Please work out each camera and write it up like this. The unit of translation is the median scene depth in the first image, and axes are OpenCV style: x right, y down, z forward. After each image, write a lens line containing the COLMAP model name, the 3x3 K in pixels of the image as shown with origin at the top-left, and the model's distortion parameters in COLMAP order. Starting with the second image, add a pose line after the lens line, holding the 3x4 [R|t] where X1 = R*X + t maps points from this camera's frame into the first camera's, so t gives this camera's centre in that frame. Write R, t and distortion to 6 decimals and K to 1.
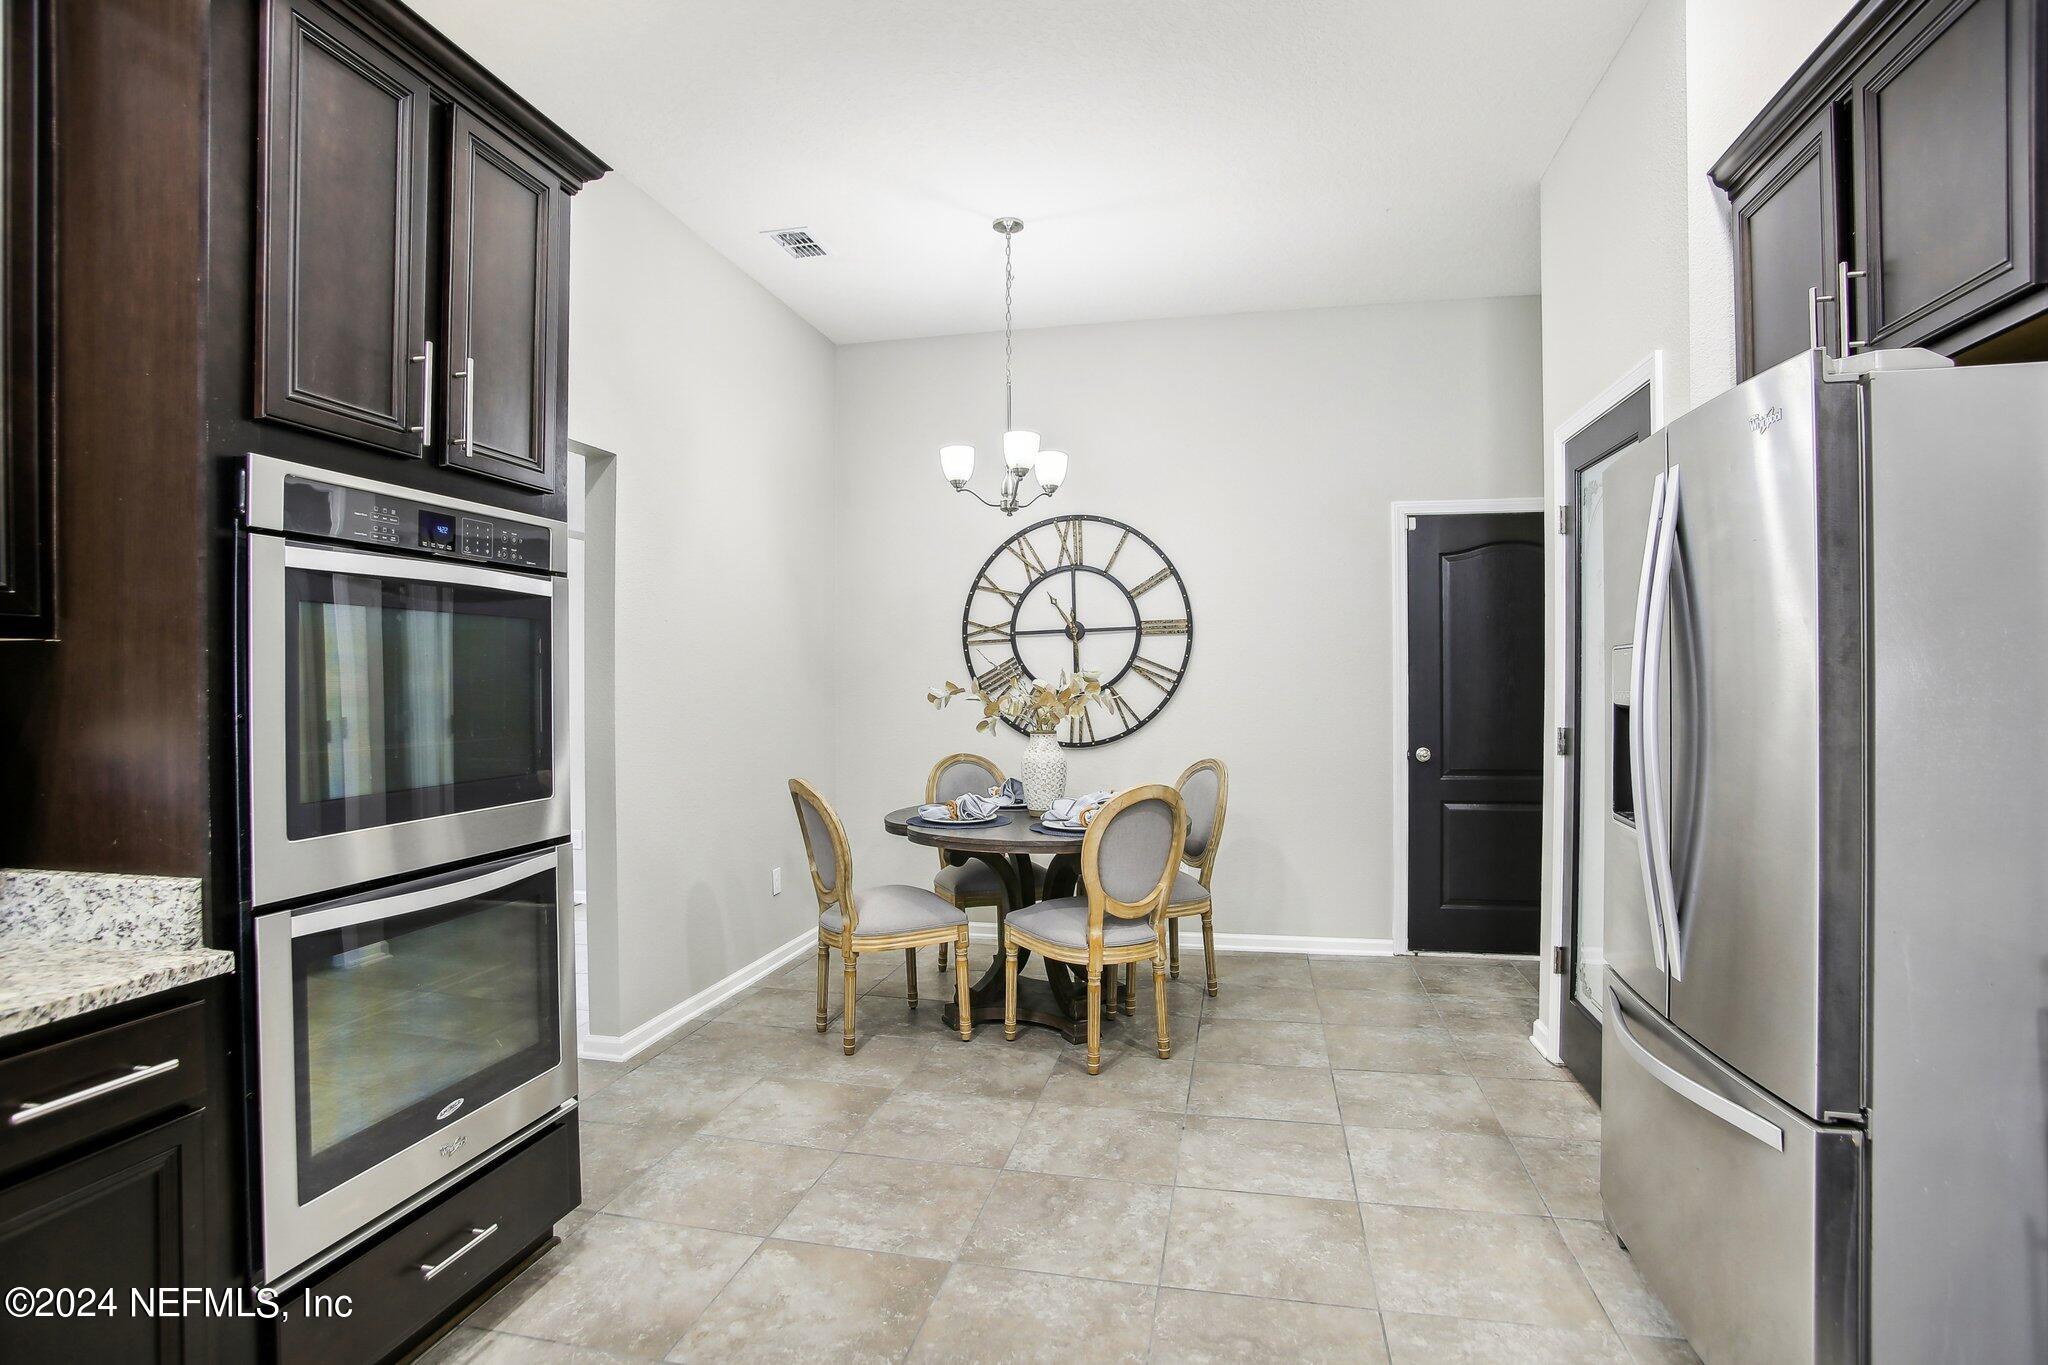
lens RADIAL K [[1030.2, 0, 1023.5], [0, 1030.2, 672.9], [0, 0, 1]] dist [-0.077237, 0.032607]
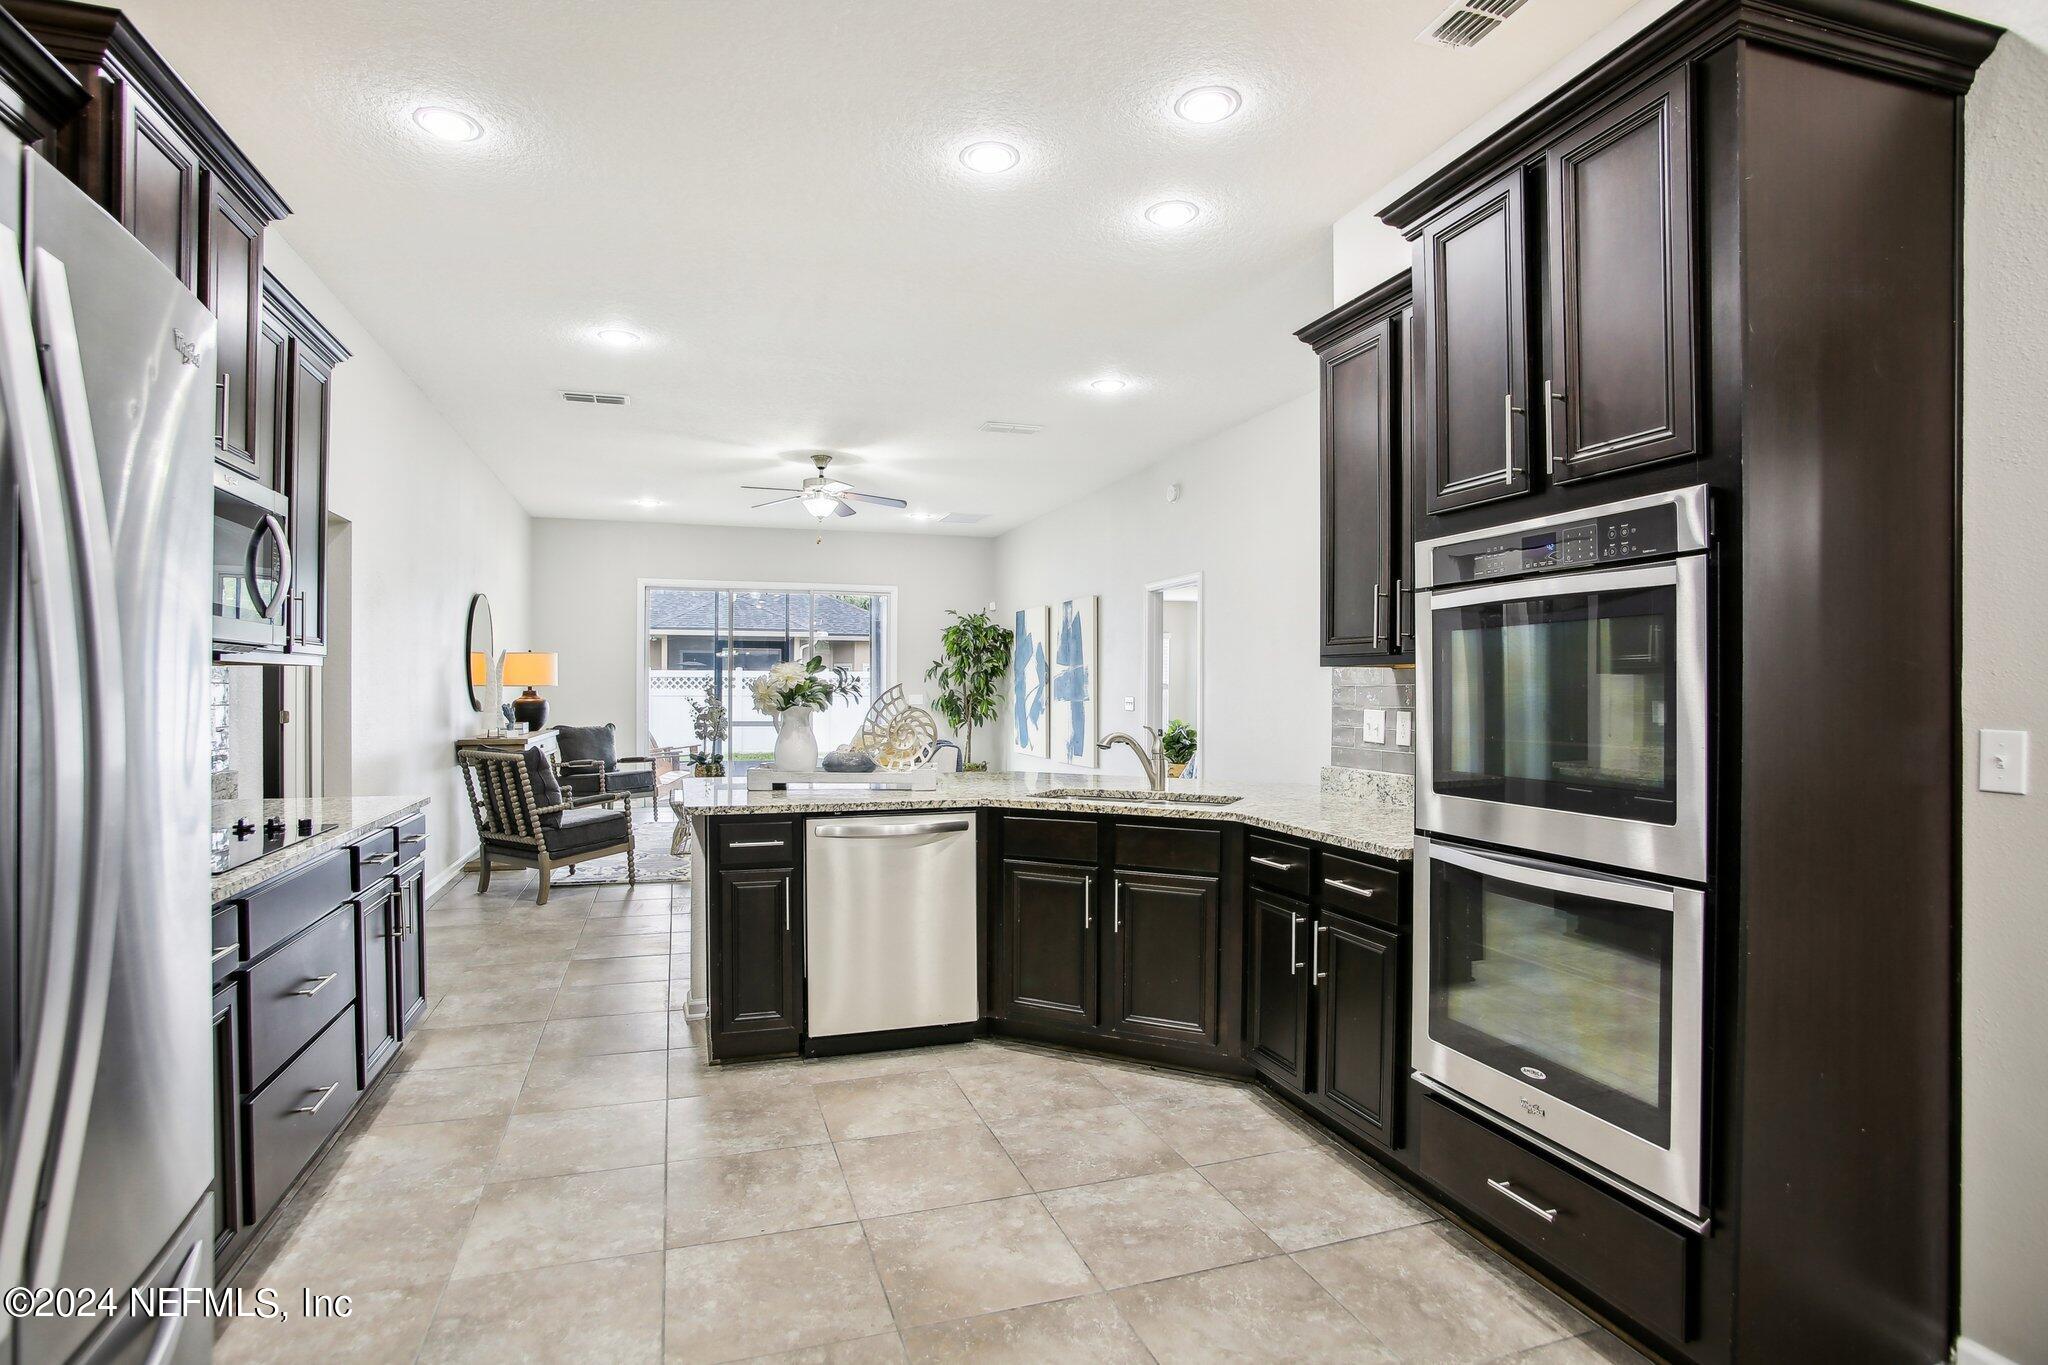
lens RADIAL K [[1015.8, 0, 1018.6], [0, 1015.8, 680.9], [0, 0, 1]] dist [-0.088495, 0.039813]
pose [[-0.858997, 0.000743, -0.511979, 0.181822], [0.007320, 0.999915, -0.010830, 0.003920], [0.511928, -0.013050, -0.858929, 0.634151]]
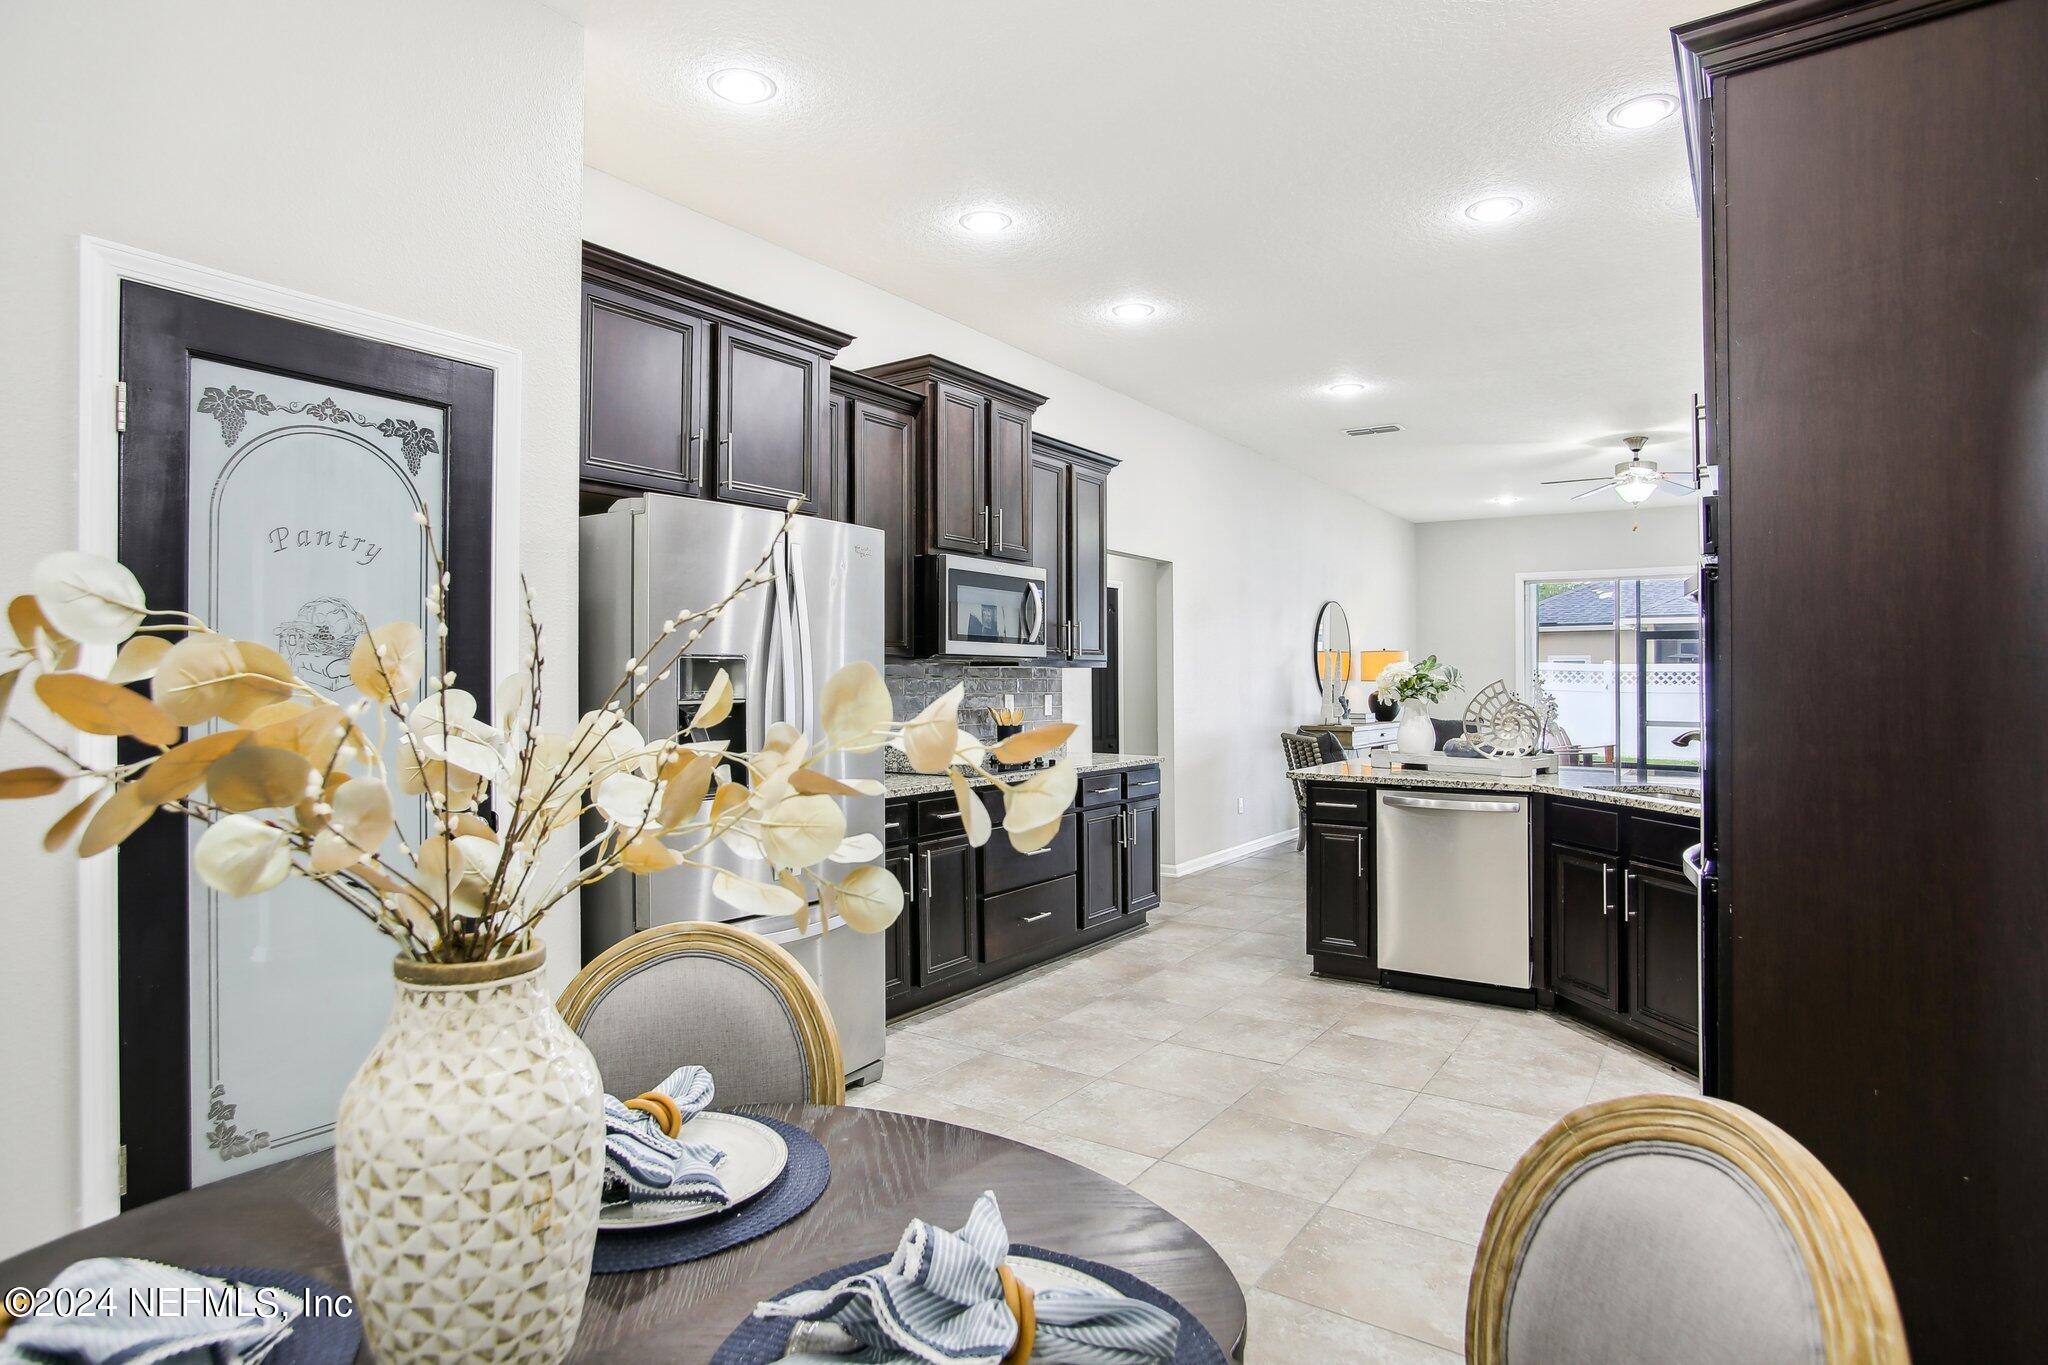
lens RADIAL K [[1112.6, 0, 1026.0], [0, 1112.6, 662.6], [0, 0, 1]] dist [-0.054219, 0.000357]
pose [[-0.928500, 0.008291, 0.371240, -0.119986], [-0.001471, 0.999661, -0.026005, 0.007903], [-0.371330, -0.024692, -0.928173, 0.944978]]
